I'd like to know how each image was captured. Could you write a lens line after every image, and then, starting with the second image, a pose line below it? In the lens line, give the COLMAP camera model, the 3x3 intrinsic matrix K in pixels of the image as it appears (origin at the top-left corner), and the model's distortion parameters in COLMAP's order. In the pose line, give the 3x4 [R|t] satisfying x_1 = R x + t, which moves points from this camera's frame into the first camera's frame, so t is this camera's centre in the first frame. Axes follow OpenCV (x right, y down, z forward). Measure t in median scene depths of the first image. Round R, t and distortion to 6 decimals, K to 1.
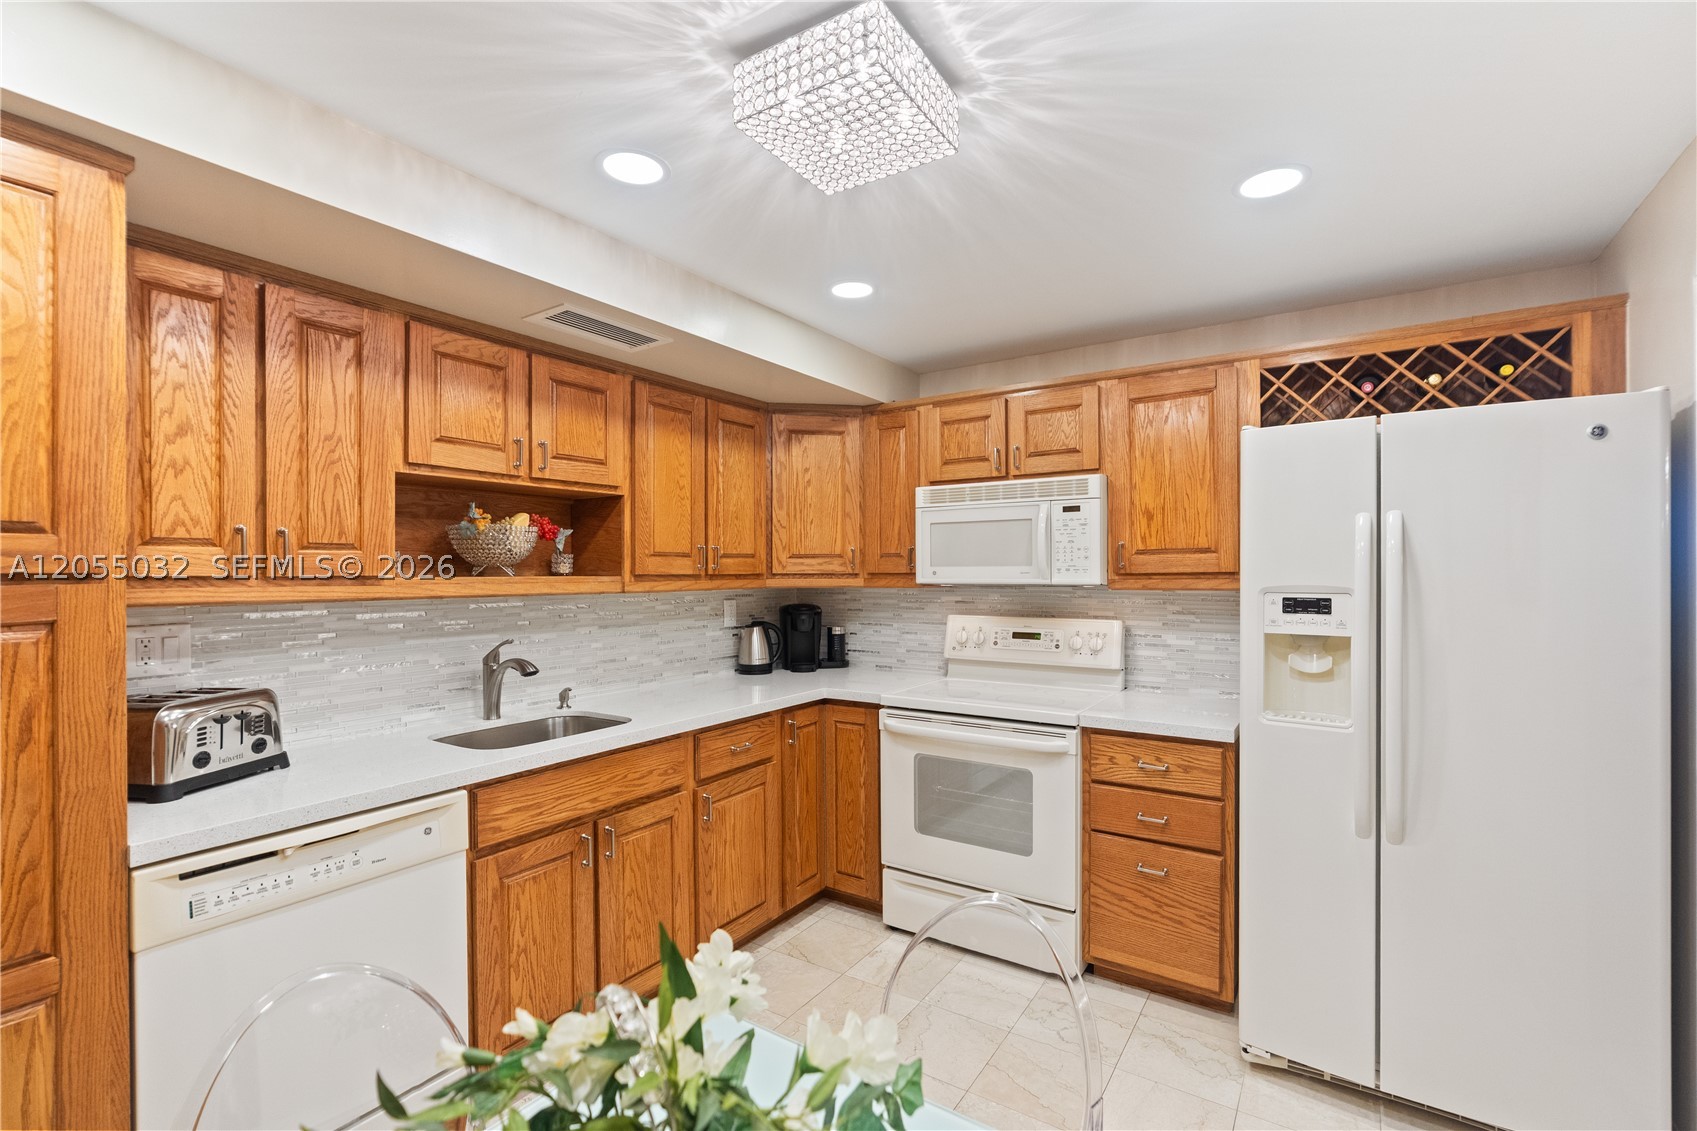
lens RADIAL K [[759.0, 0, 854.3], [0, 759.0, 572.6], [0, 0, 1]] dist [-0.010682, 0.000835]
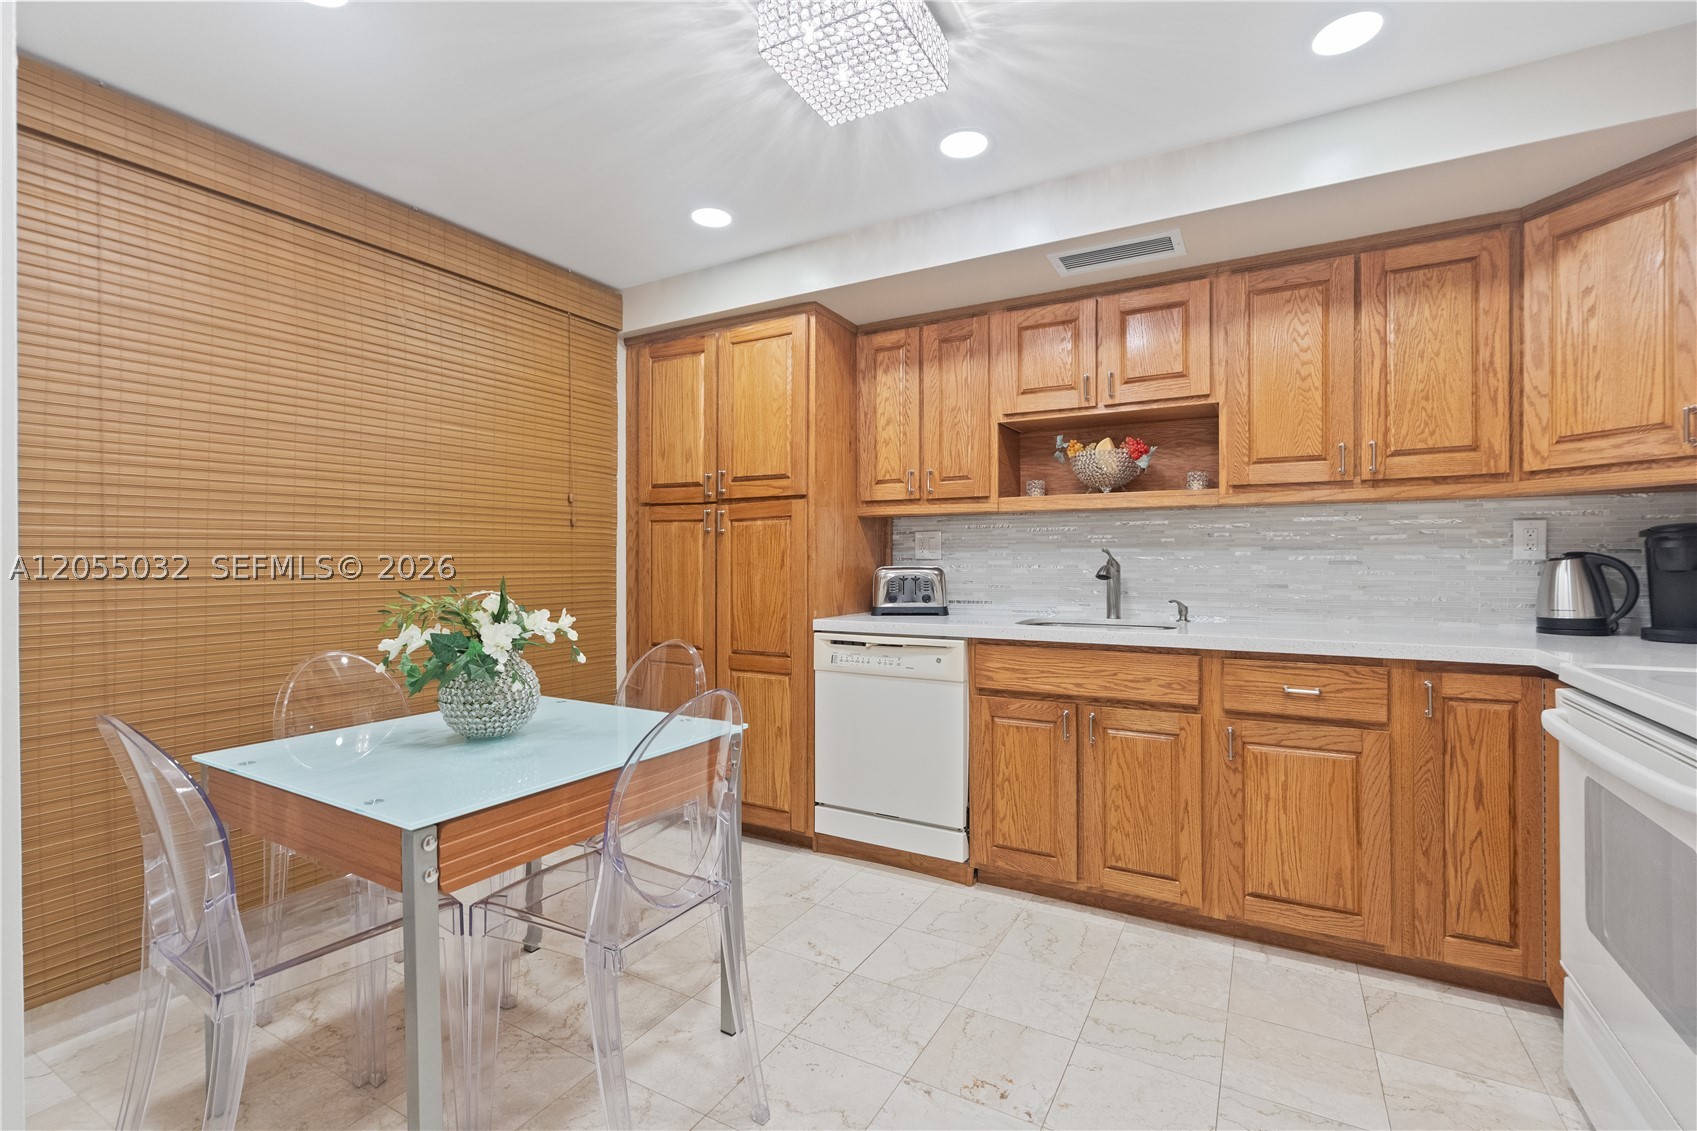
lens RADIAL K [[754.2, 0, 851.1], [0, 754.2, 559.9], [0, 0, 1]] dist [-0.004137, 0.001247]
pose [[0.065629, 0.006775, -0.997821, 0.583909], [0.001885, 0.999974, 0.006913, 0.084106], [0.997842, -0.002335, 0.065615, 0.464391]]
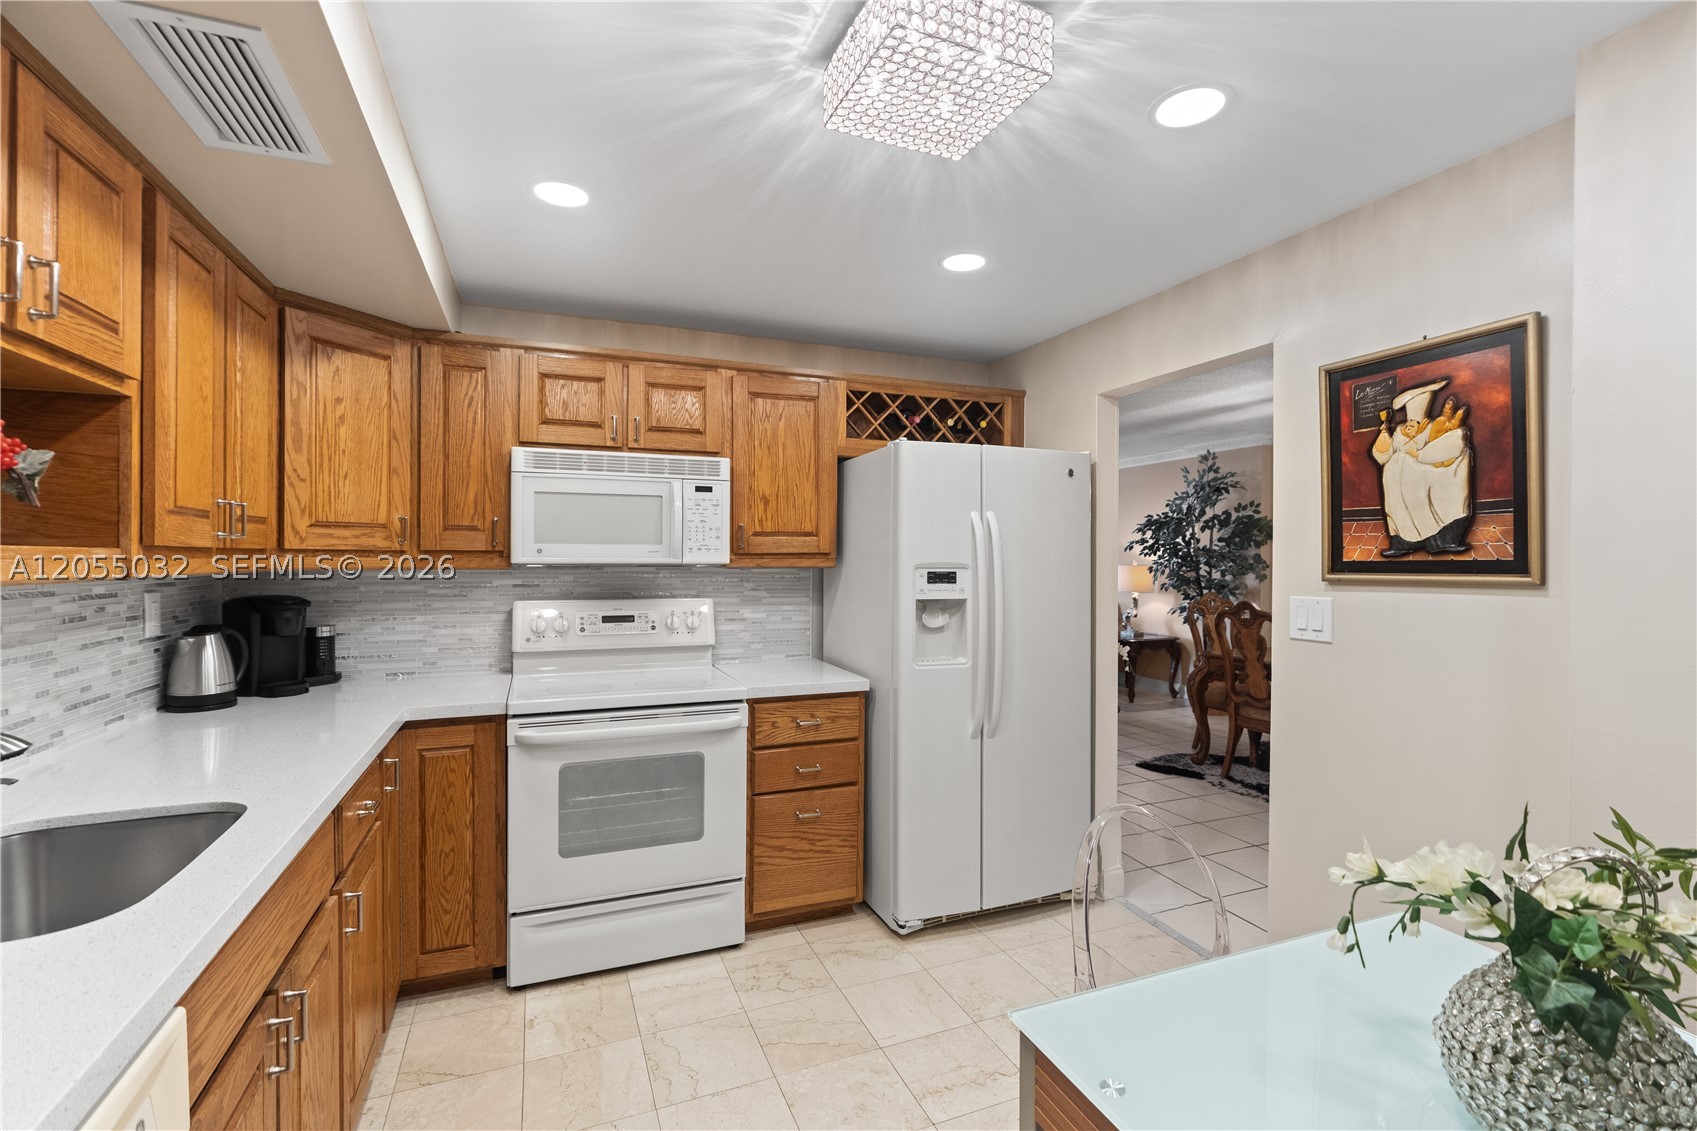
lens RADIAL K [[754.2, 0, 851.1], [0, 754.2, 559.9], [0, 0, 1]] dist [-0.004137, 0.001247]
pose [[0.561936, 0.003176, 0.827174, -0.441445], [-0.005538, 0.999985, -0.000077, 0.009719], [-0.827162, -0.004538, 0.561945, 0.271498]]
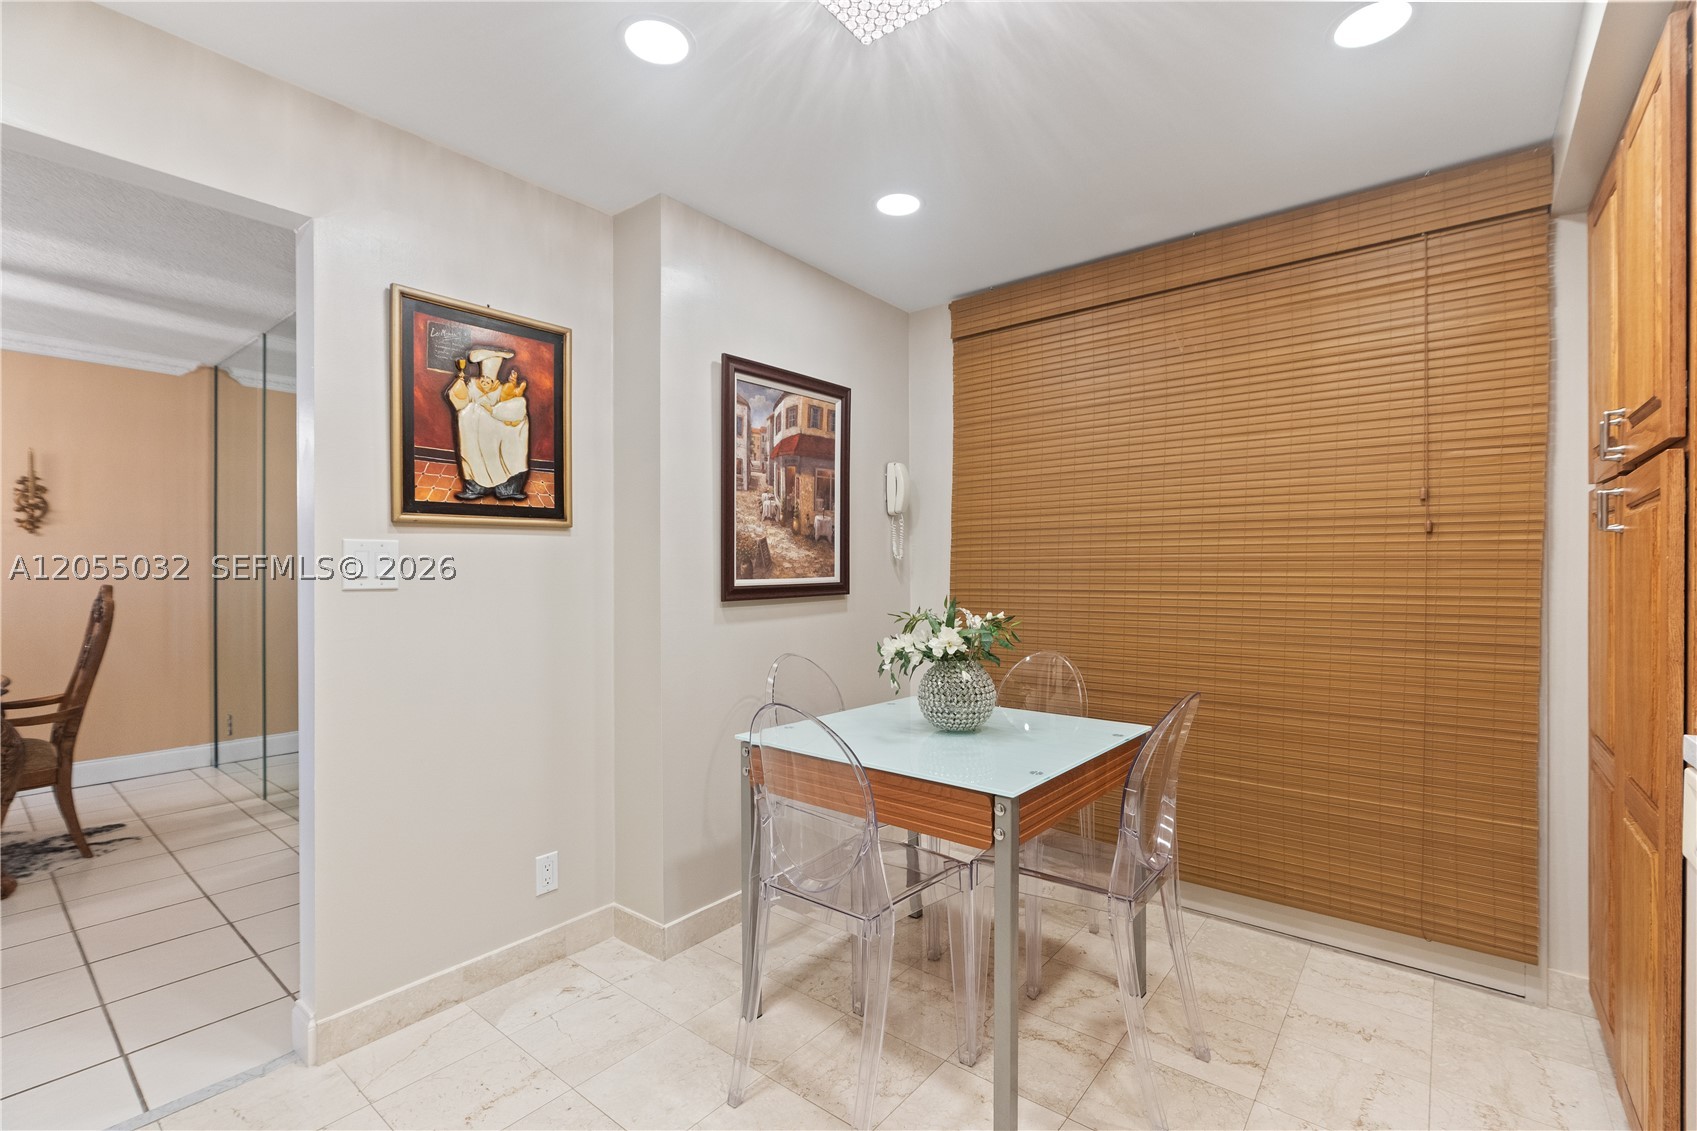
lens RADIAL K [[752.6, 0, 851.9], [0, 752.6, 567.3], [0, 0, 1]] dist [-0.007174, 0.000739]
pose [[-0.995306, 0.005573, 0.096621, -0.023364], [0.005367, 0.999983, -0.002392, 0.075122], [-0.096633, -0.001862, -0.995318, 0.955233]]
